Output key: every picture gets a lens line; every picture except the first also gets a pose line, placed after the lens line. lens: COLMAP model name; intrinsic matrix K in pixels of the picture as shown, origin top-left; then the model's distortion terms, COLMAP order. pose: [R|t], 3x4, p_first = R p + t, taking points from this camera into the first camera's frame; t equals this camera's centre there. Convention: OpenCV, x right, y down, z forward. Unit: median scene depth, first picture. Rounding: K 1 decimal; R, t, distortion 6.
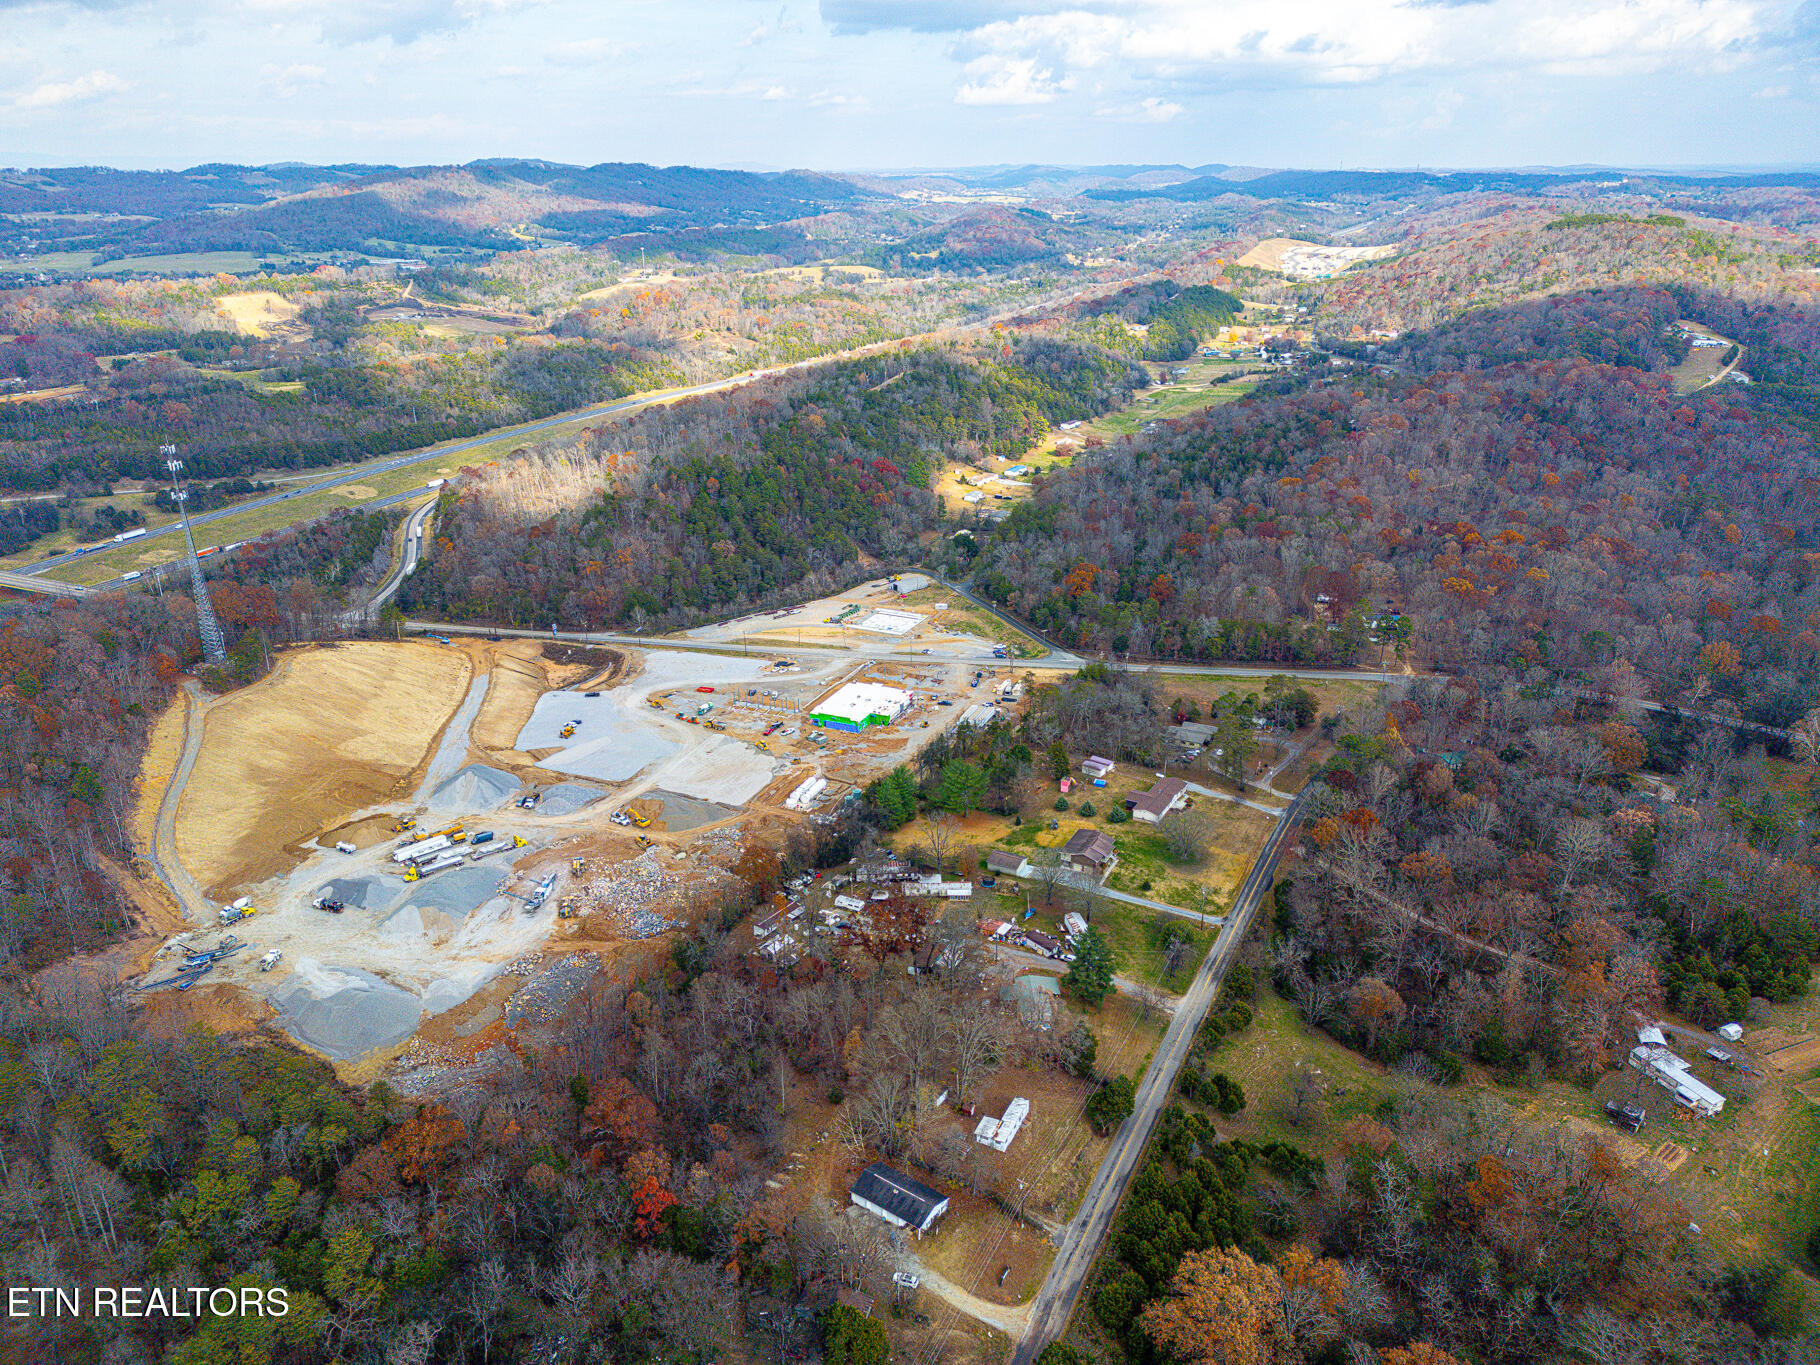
lens RADIAL K [[1306.5, 0, 910.0], [0, 1306.5, 682.5], [0, 0, 1]] dist [0.082089, -0.085994]
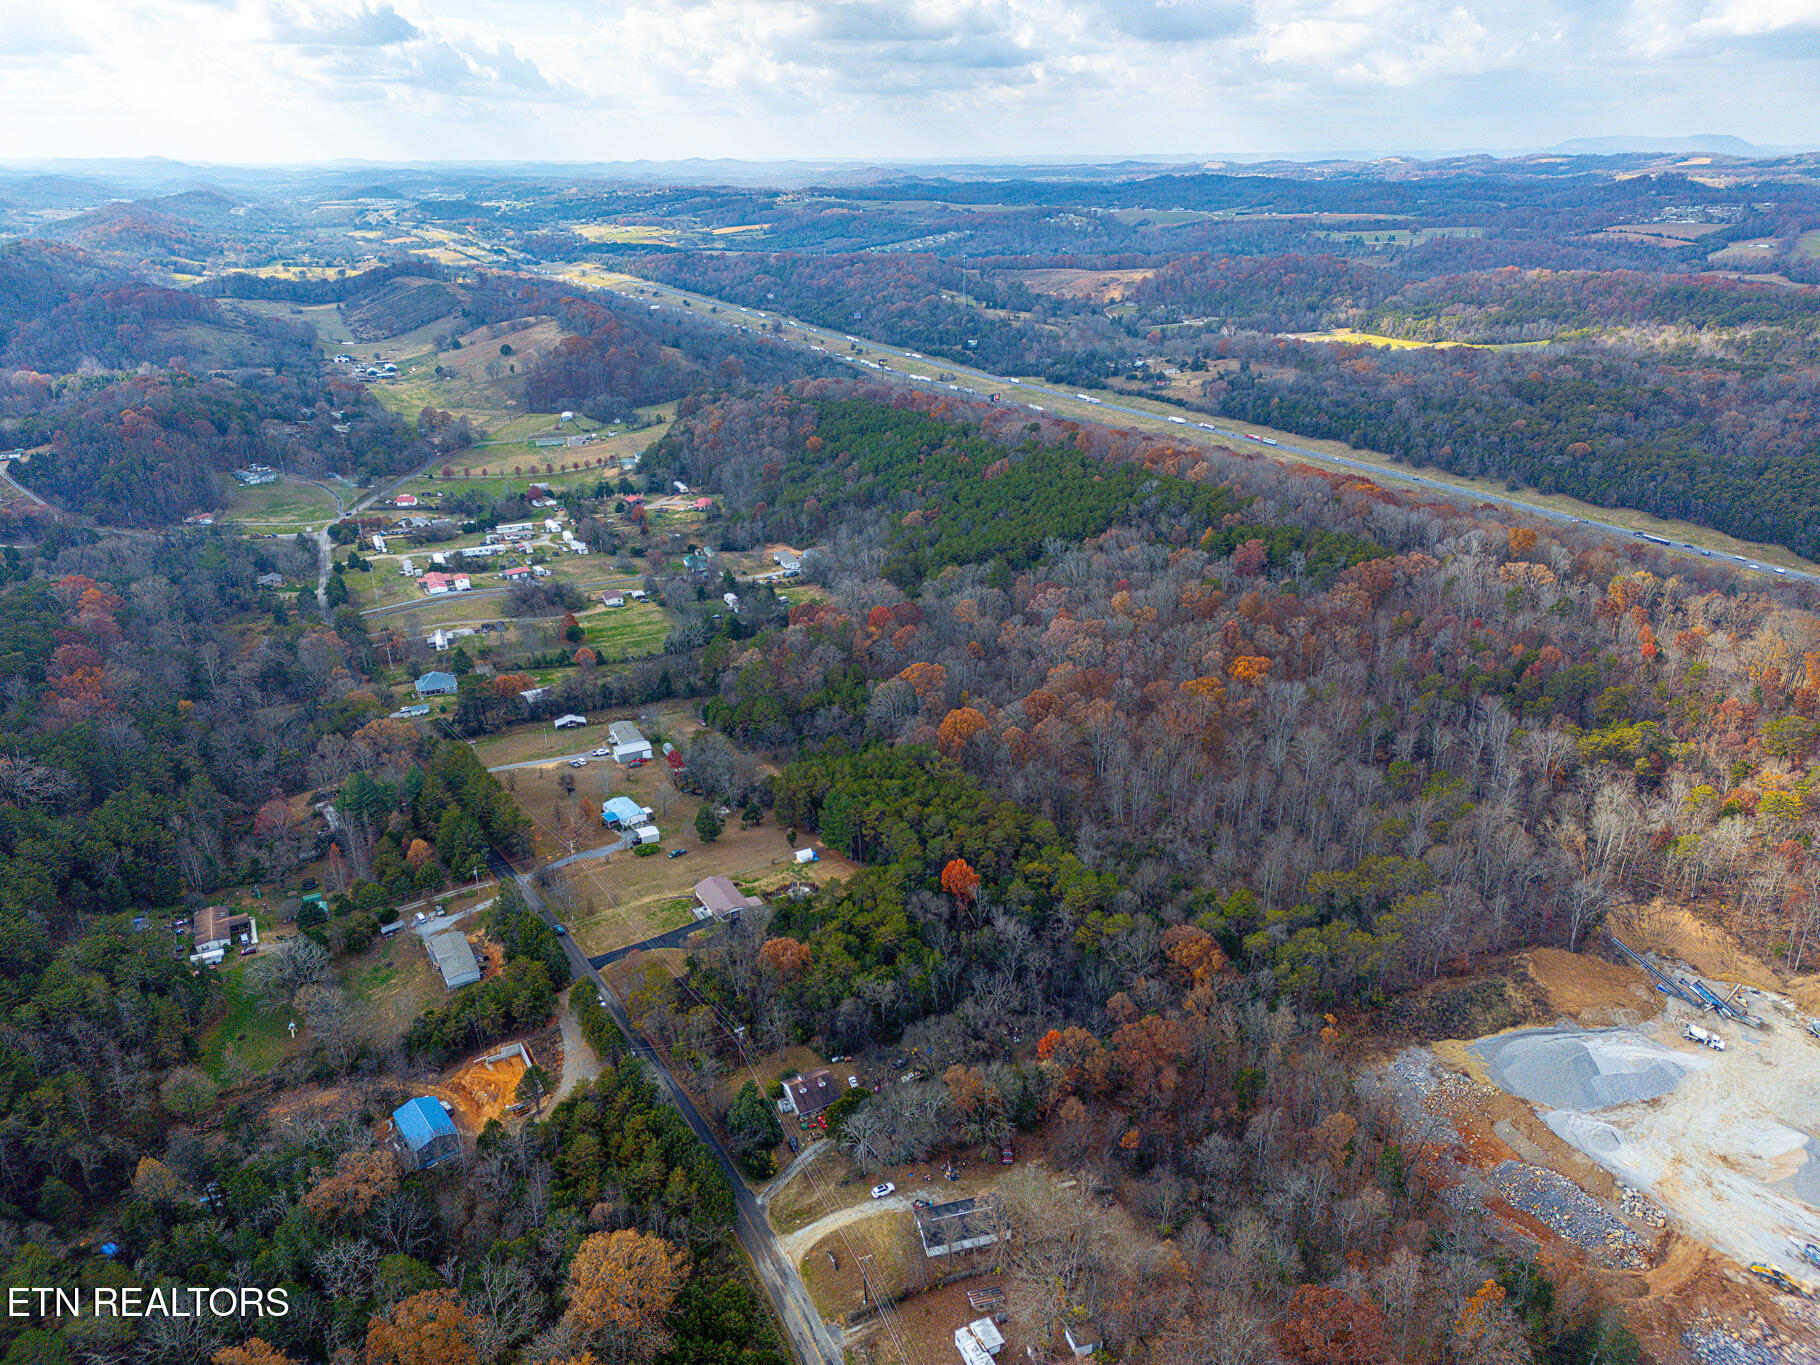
lens RADIAL K [[1265.3, 0, 916.7], [0, 1265.3, 702.3], [0, 0, 1]] dist [0.071334, -0.078054]
pose [[-0.618396, 0.311907, -0.721318, 0.258455], [-0.278919, 0.770997, 0.572510, -0.196702], [0.734704, 0.555228, -0.389785, 0.507771]]
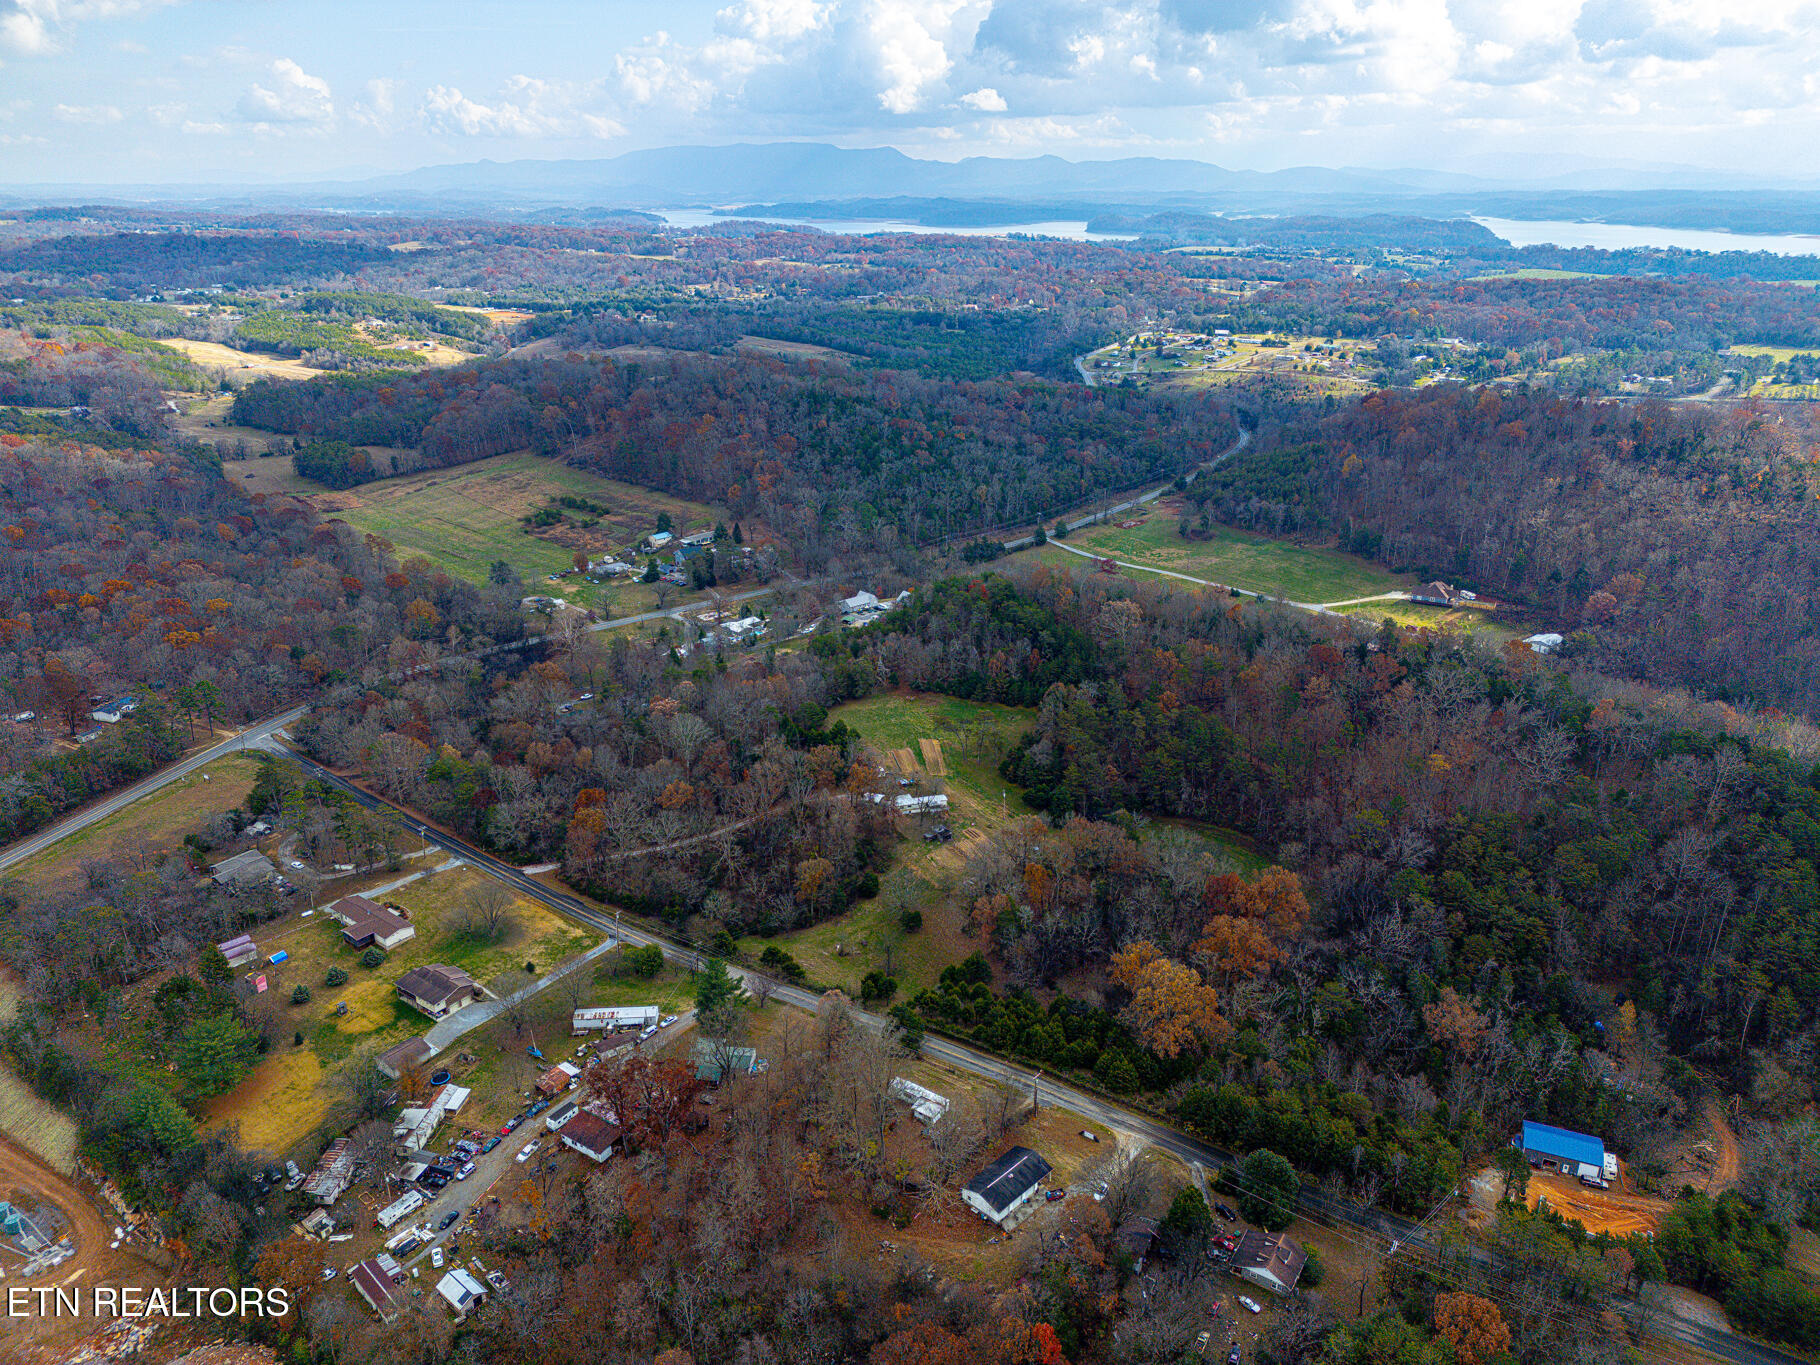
lens RADIAL K [[1306.5, 0, 910.0], [0, 1306.5, 682.5], [0, 0, 1]] dist [0.082089, -0.085994]
pose [[0.143033, -0.352116, 0.924963, -0.373045], [0.364759, 0.887541, 0.281465, -0.121204], [-0.920050, 0.297129, 0.255385, 0.311534]]
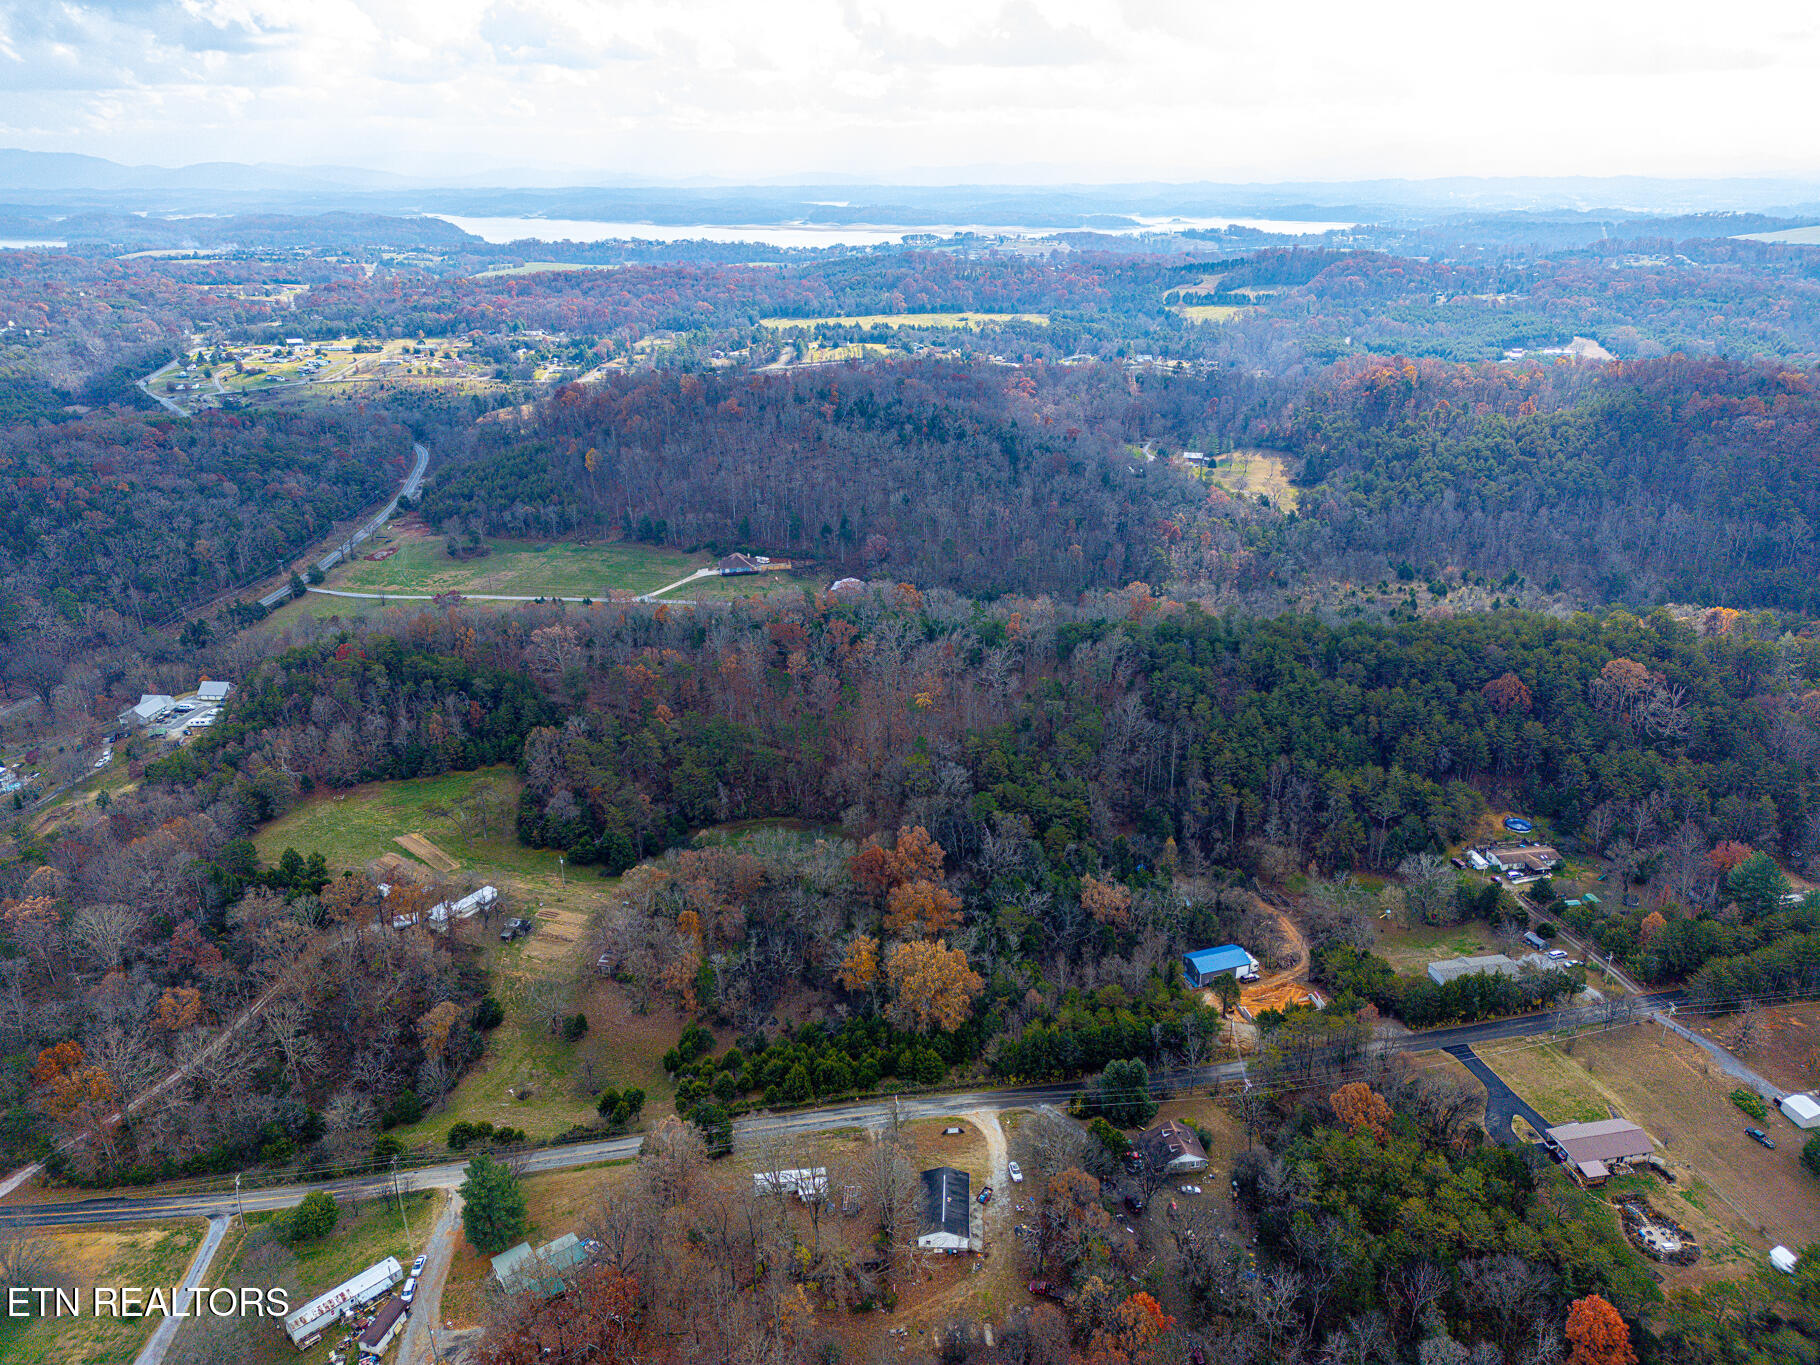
lens RADIAL K [[1306.5, 0, 910.0], [0, 1306.5, 682.5], [0, 0, 1]] dist [0.082089, -0.085994]
pose [[-0.556060, -0.295054, 0.777007, -0.290750], [0.314360, 0.790757, 0.525245, -0.202194], [-0.769399, 0.536327, -0.346955, 0.518072]]
